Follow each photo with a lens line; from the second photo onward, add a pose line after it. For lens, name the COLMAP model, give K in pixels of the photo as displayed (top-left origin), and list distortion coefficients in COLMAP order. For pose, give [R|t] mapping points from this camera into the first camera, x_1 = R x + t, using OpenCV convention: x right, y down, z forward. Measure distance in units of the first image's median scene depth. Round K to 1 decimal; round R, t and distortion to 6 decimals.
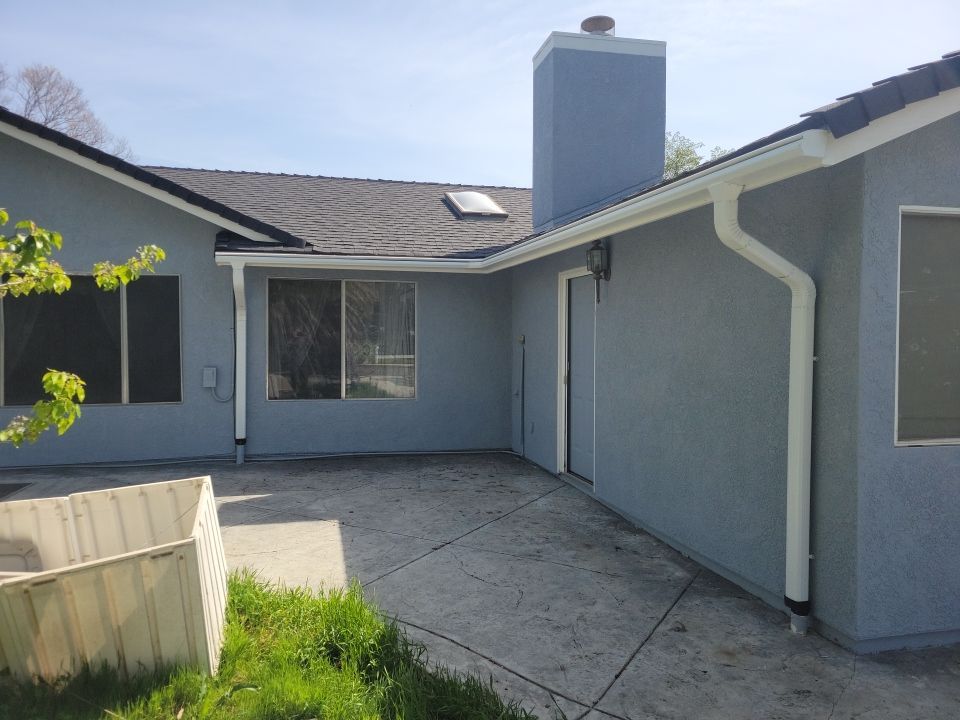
lens RADIAL K [[745.0, 0, 480.0], [0, 745.0, 360.0], [0, 0, 1]] dist [0.042216, -0.001917]
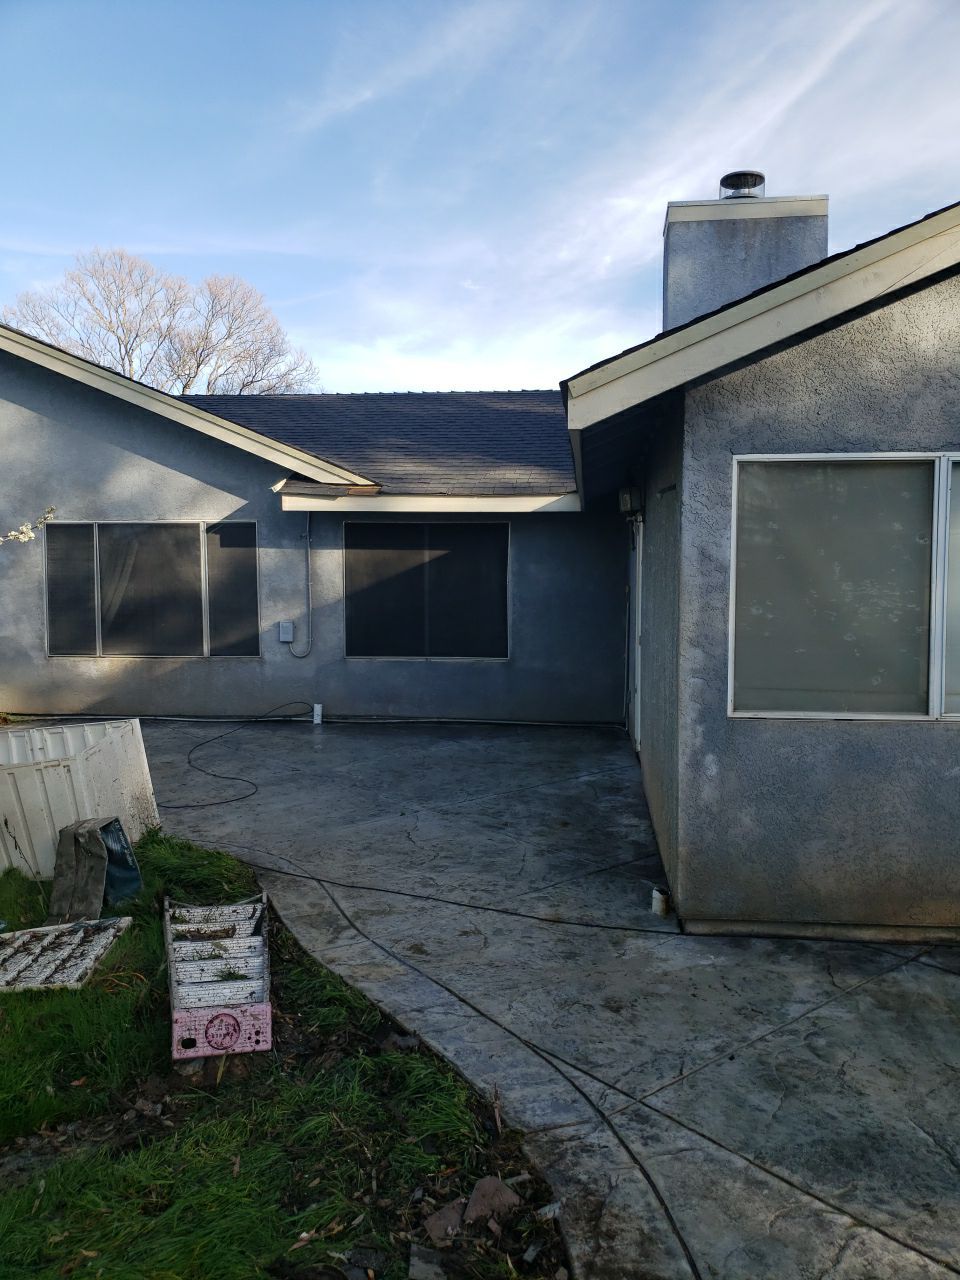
lens RADIAL K [[1061.4, 0, 480.0], [0, 1061.4, 640.0], [0, 0, 1]] dist [0.014020, -0.009217]
pose [[0.935393, 0.019287, -0.353085, 0.362647], [-0.007943, 0.999405, 0.033550, -0.010397], [0.353522, -0.028578, 0.934990, -0.161448]]
